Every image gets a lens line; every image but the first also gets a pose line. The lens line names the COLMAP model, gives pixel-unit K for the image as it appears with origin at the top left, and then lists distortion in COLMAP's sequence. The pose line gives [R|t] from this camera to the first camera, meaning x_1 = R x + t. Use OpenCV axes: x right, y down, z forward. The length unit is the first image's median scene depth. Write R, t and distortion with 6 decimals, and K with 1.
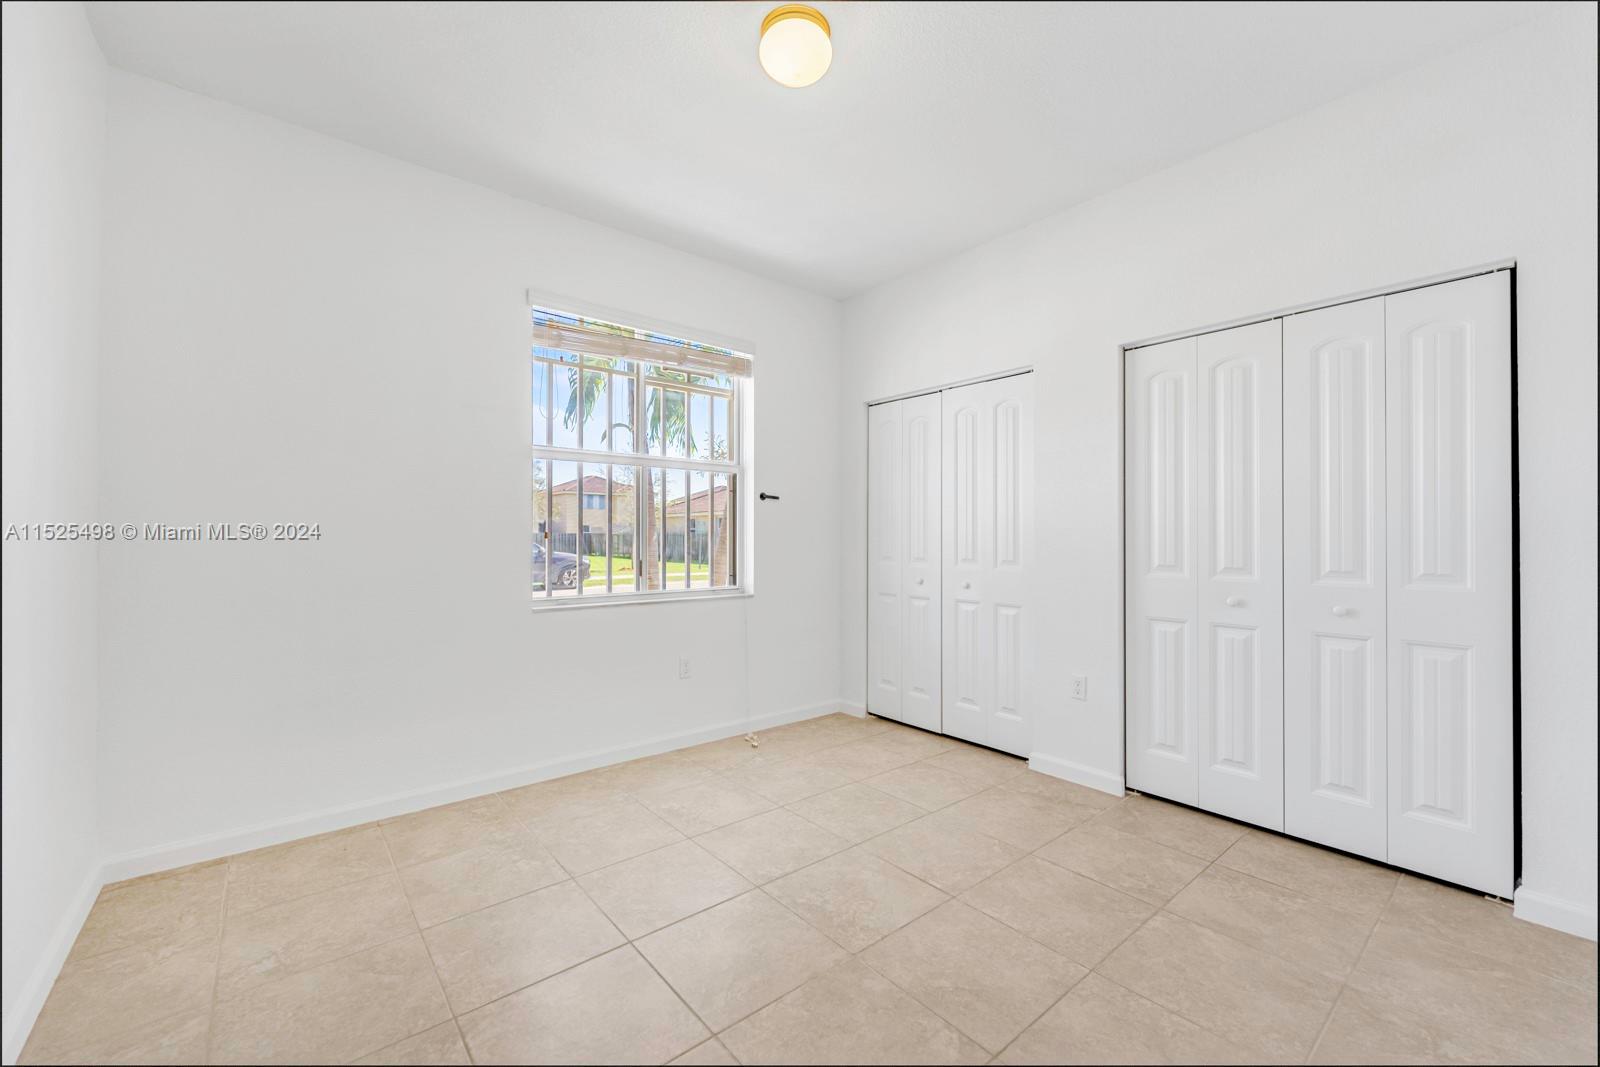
lens RADIAL K [[645.6, 0, 803.8], [0, 645.6, 531.9], [0, 0, 1]] dist [-0.000675, 0.000066]
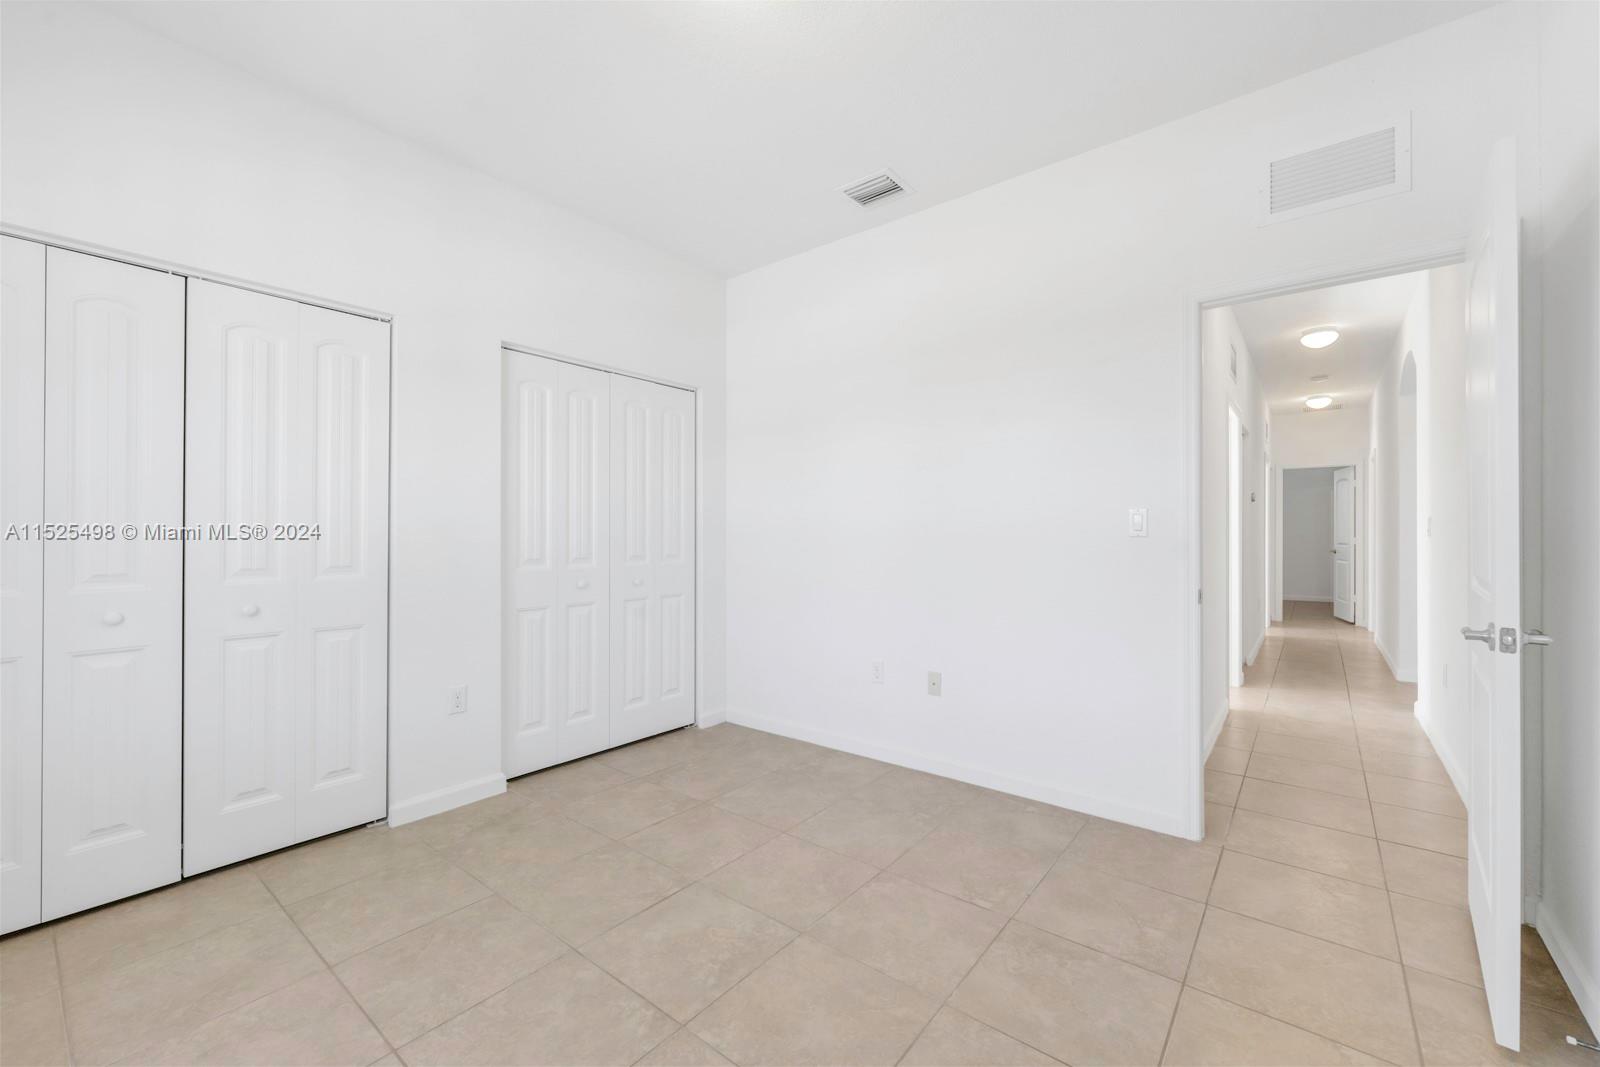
lens RADIAL K [[645.6, 0, 803.8], [0, 645.6, 531.9], [0, 0, 1]] dist [-0.000675, 0.000066]
pose [[-0.204003, 0.001857, 0.978968, -0.606822], [-0.006143, 0.999976, -0.003177, 0.006616], [-0.978951, -0.006661, -0.203987, 0.779277]]
